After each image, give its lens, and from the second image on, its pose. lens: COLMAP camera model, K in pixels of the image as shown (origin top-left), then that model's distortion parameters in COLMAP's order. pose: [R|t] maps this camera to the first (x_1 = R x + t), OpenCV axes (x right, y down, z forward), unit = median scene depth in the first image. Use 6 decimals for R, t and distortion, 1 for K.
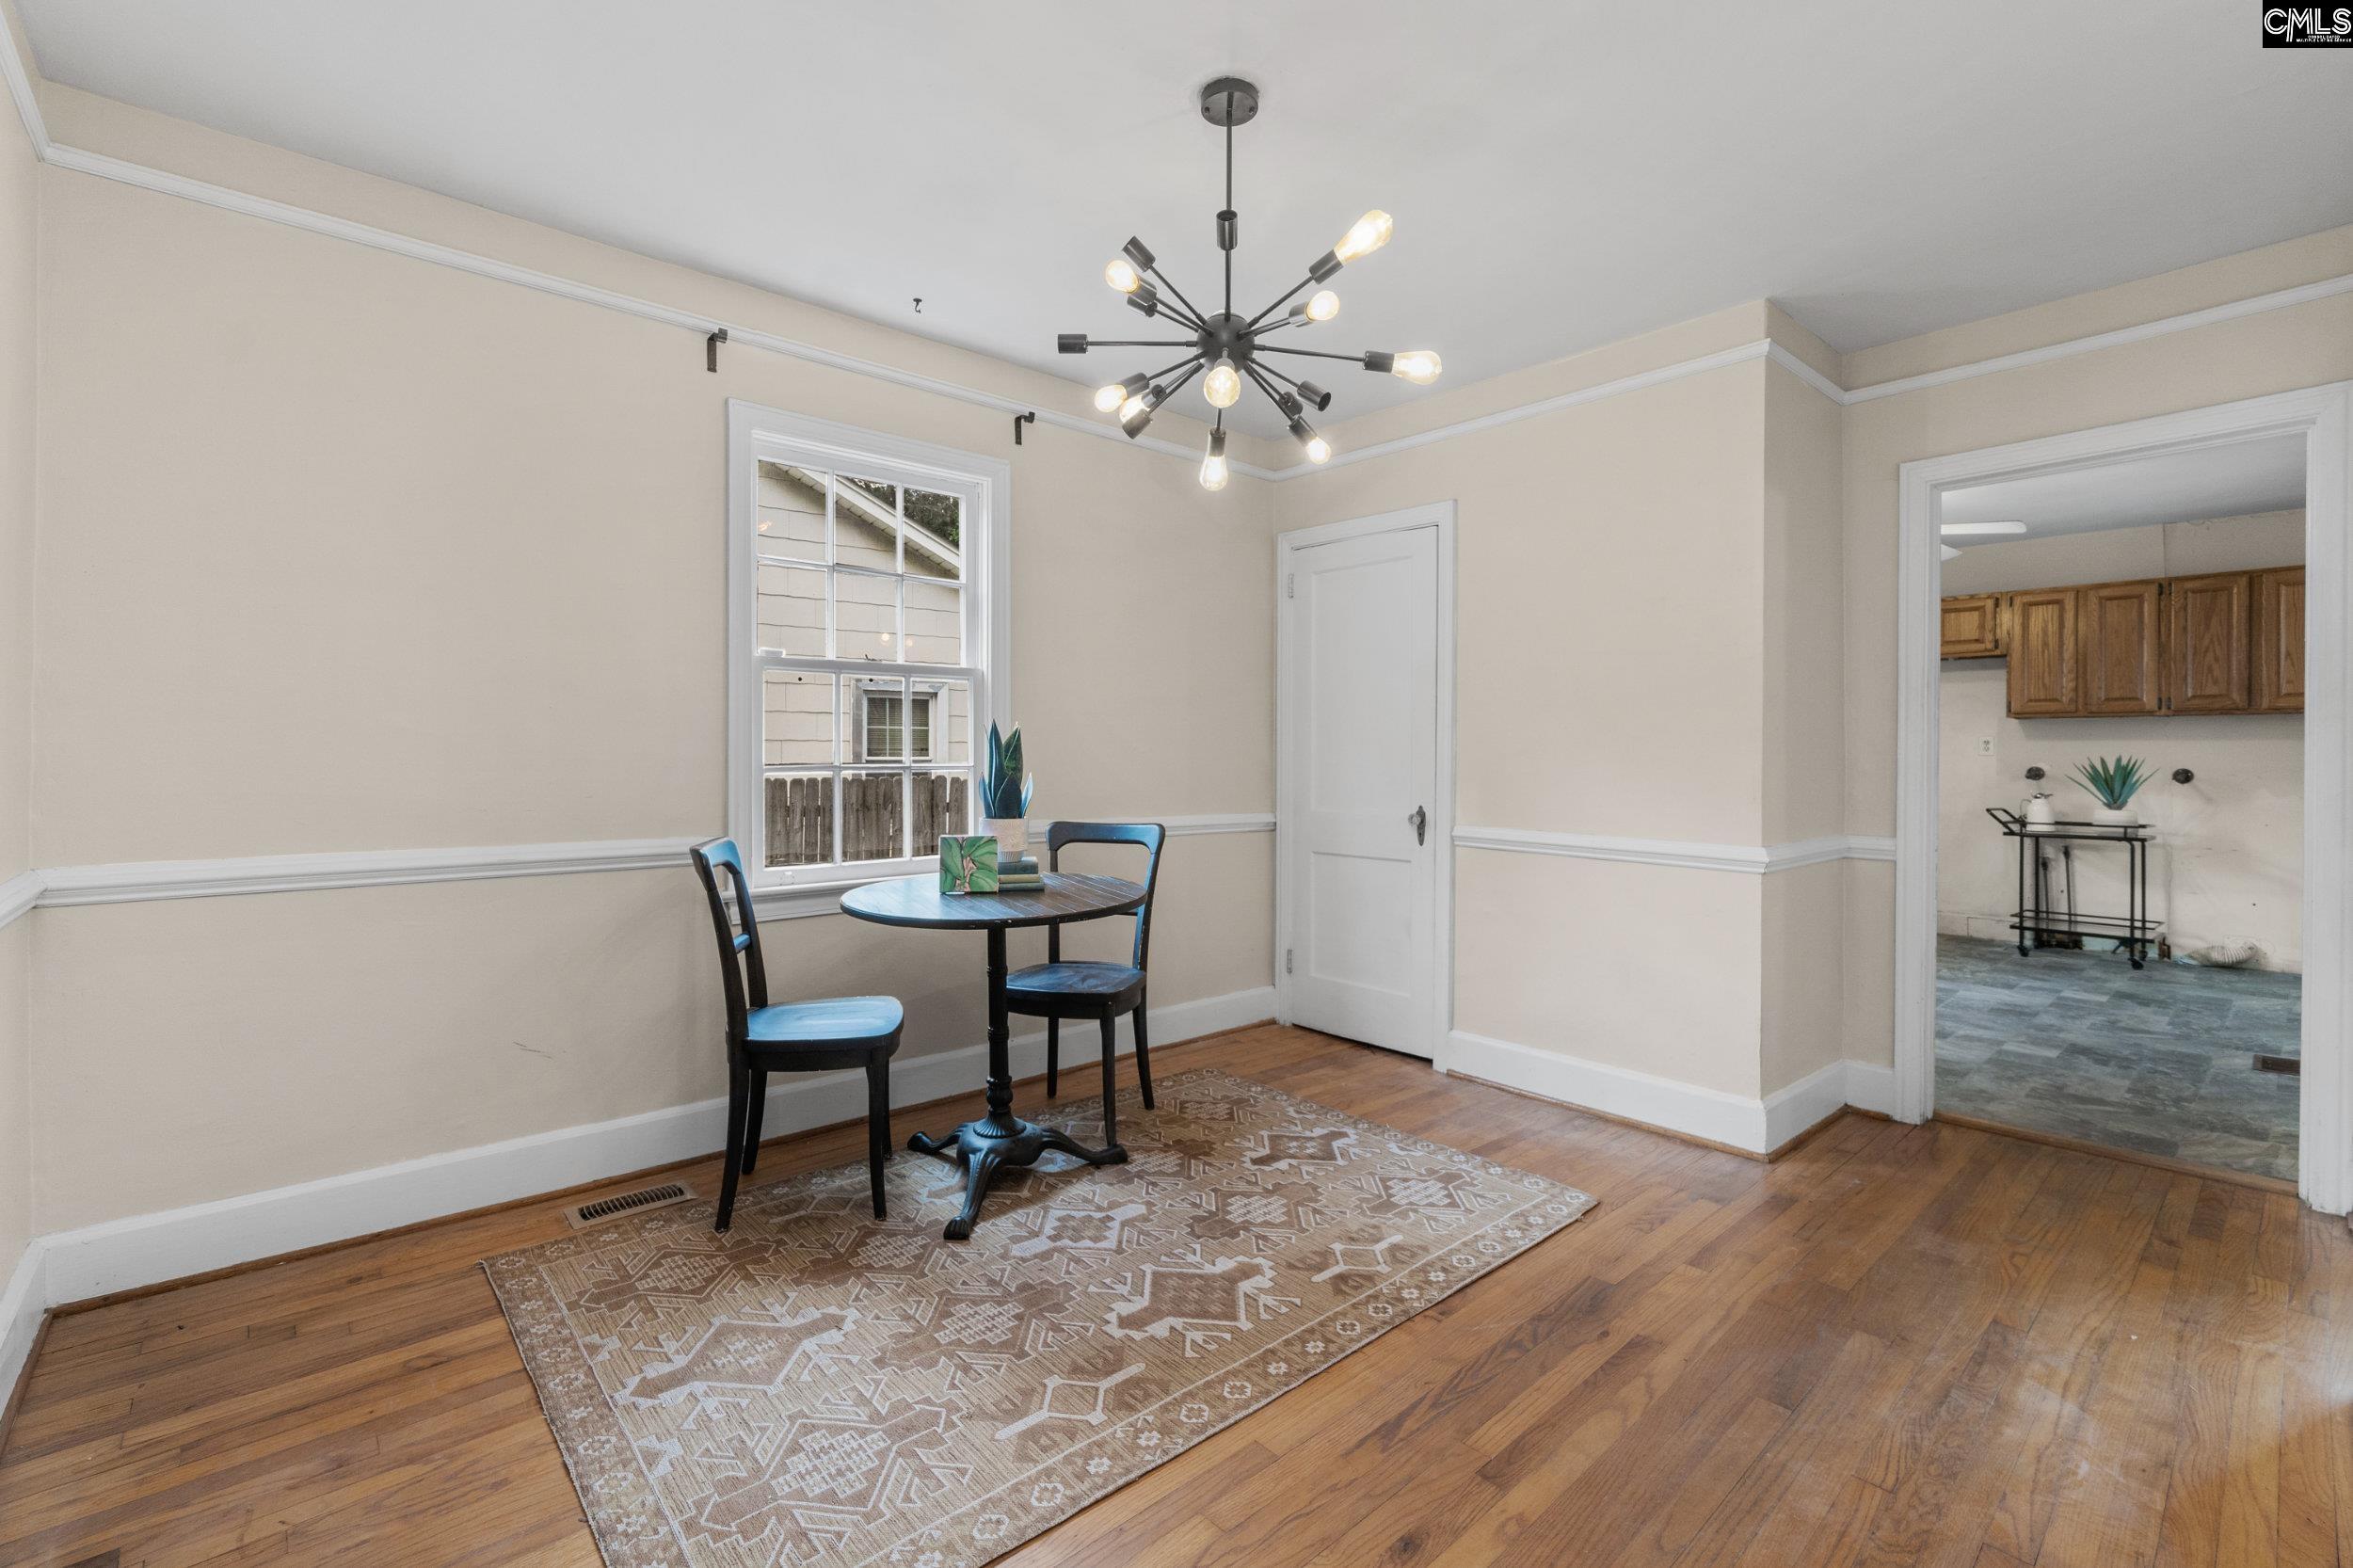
lens RADIAL K [[1040.6, 0, 1155.1], [0, 1040.6, 763.5], [0, 0, 1]] dist [0.000391, 0.000031]
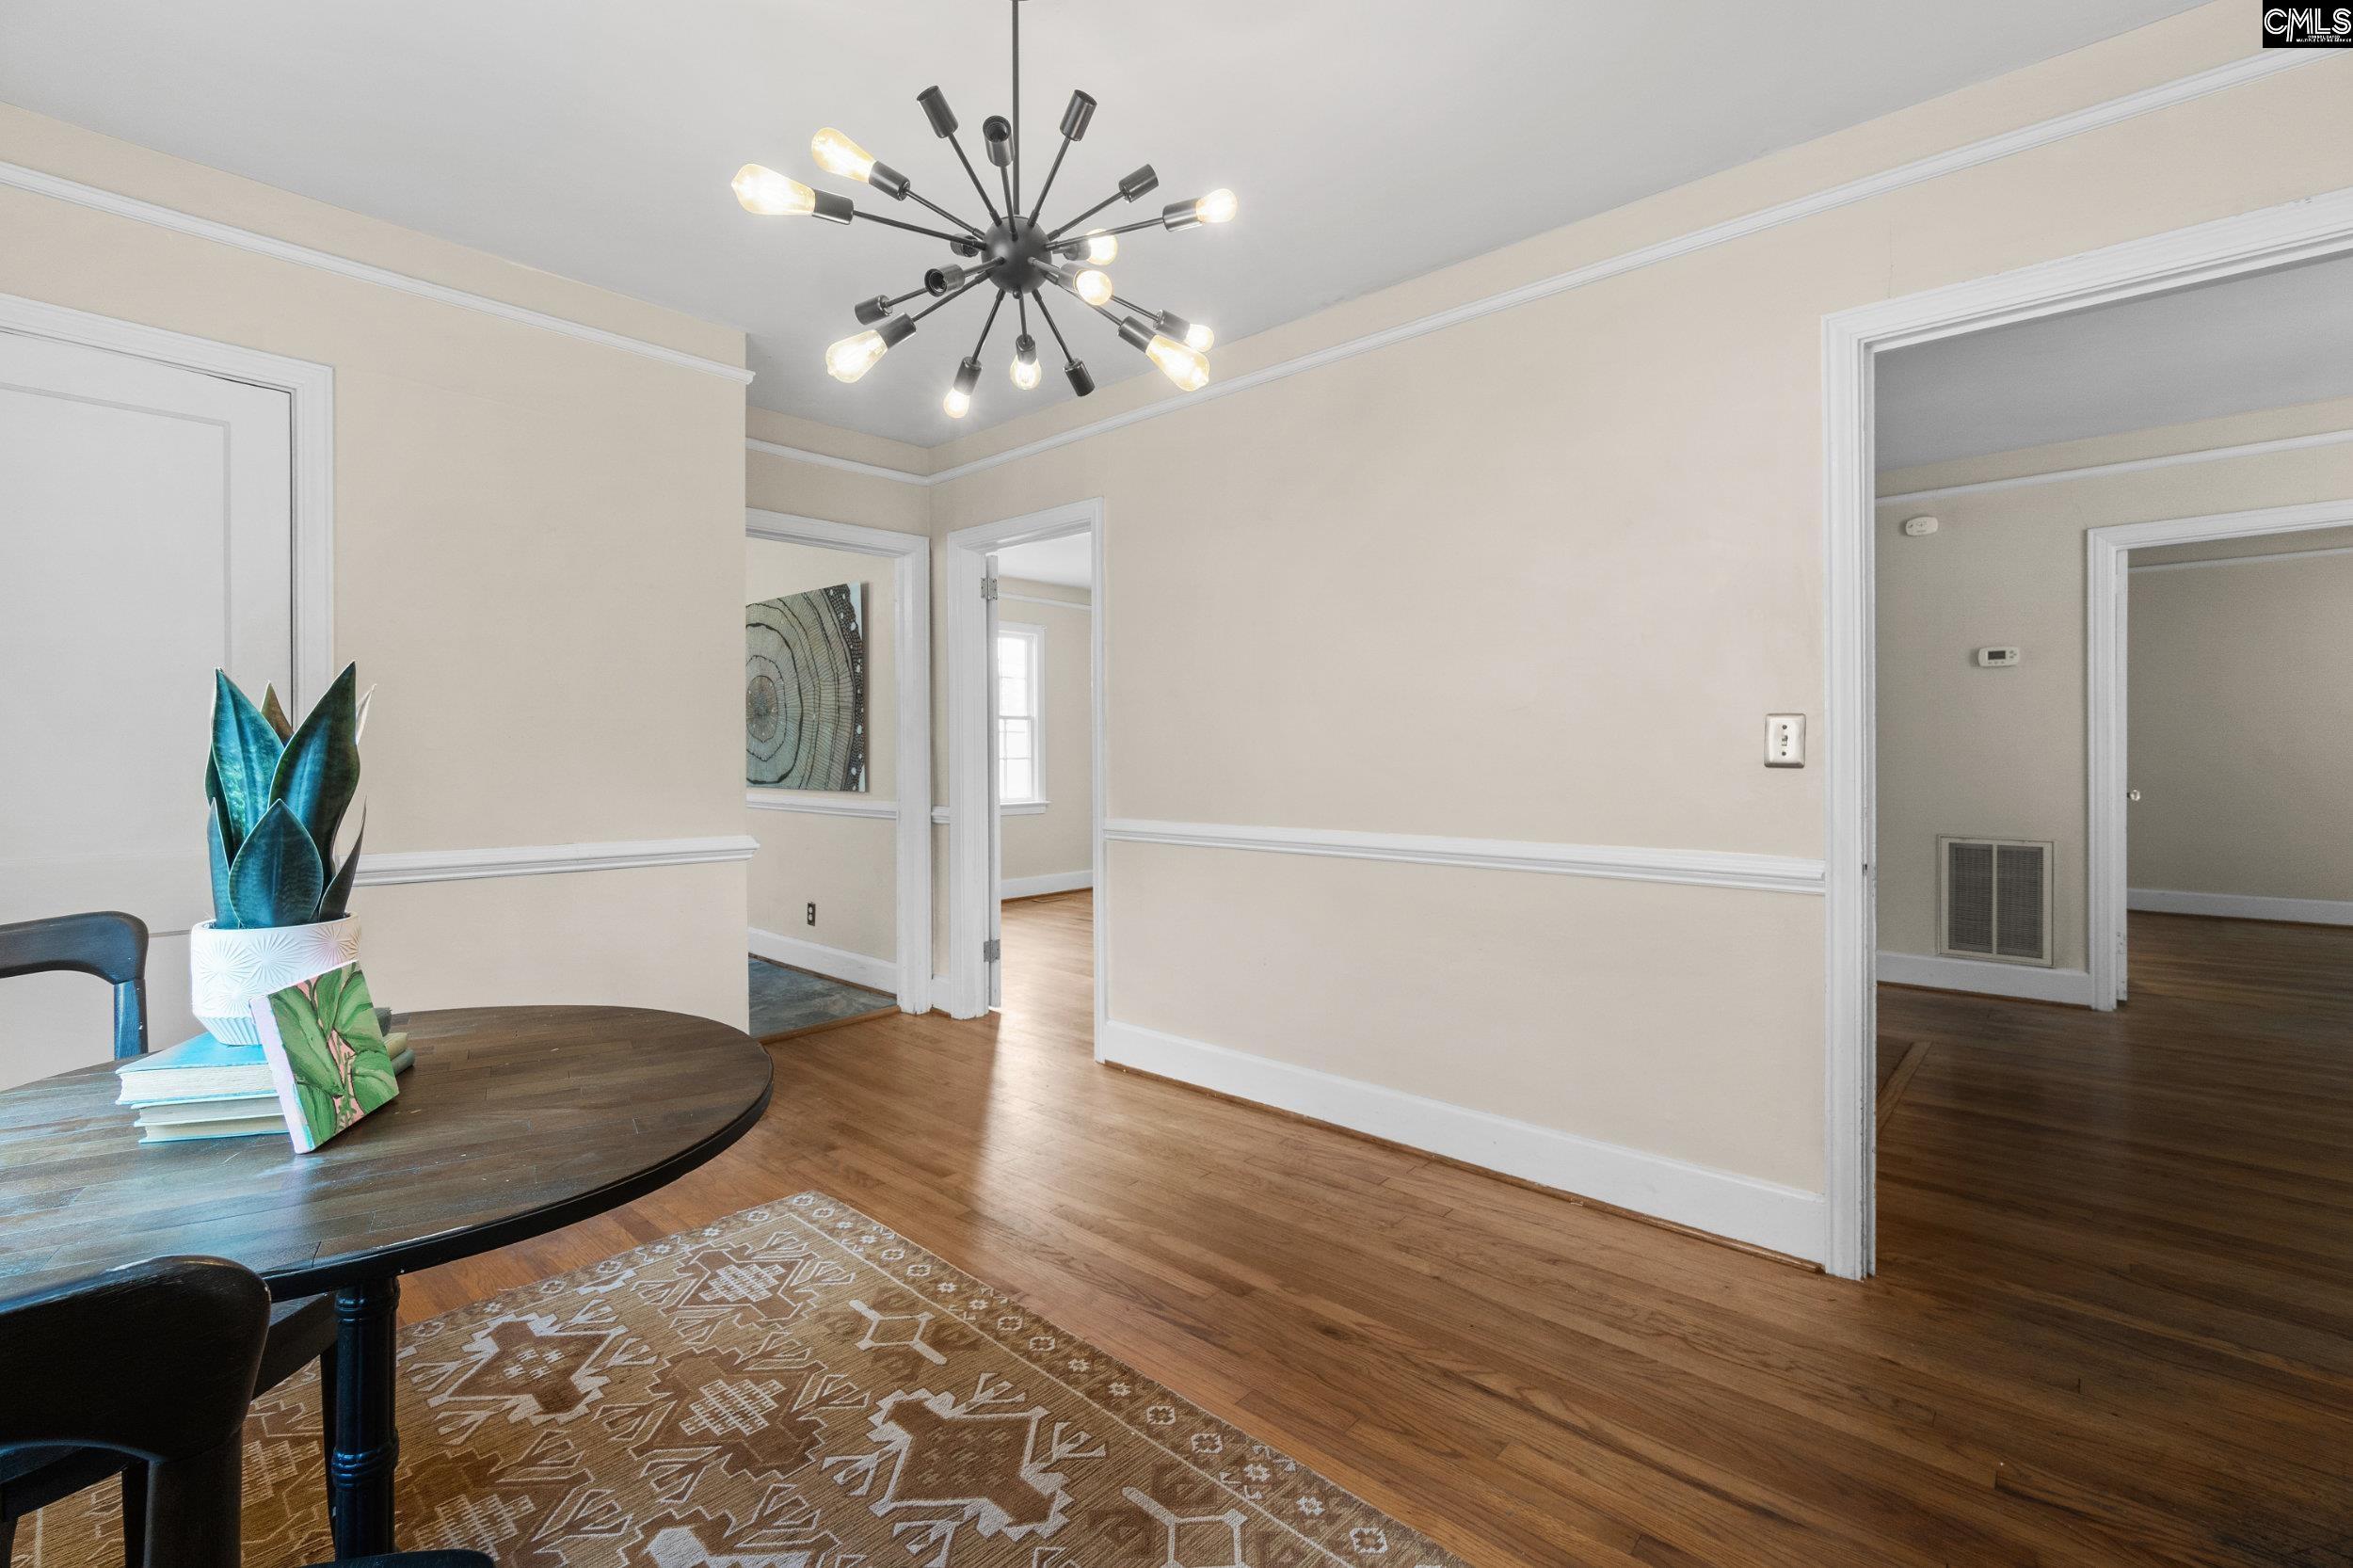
lens RADIAL K [[1017.5, 0, 1165.8], [0, 1017.5, 772.8], [0, 0, 1]] dist [-0.000652, 0.000233]
pose [[-0.125448, -0.019537, 0.991908, -0.616543], [0.003170, 0.999793, 0.020093, -0.007695], [-0.992095, 0.005665, -0.125360, 0.812911]]
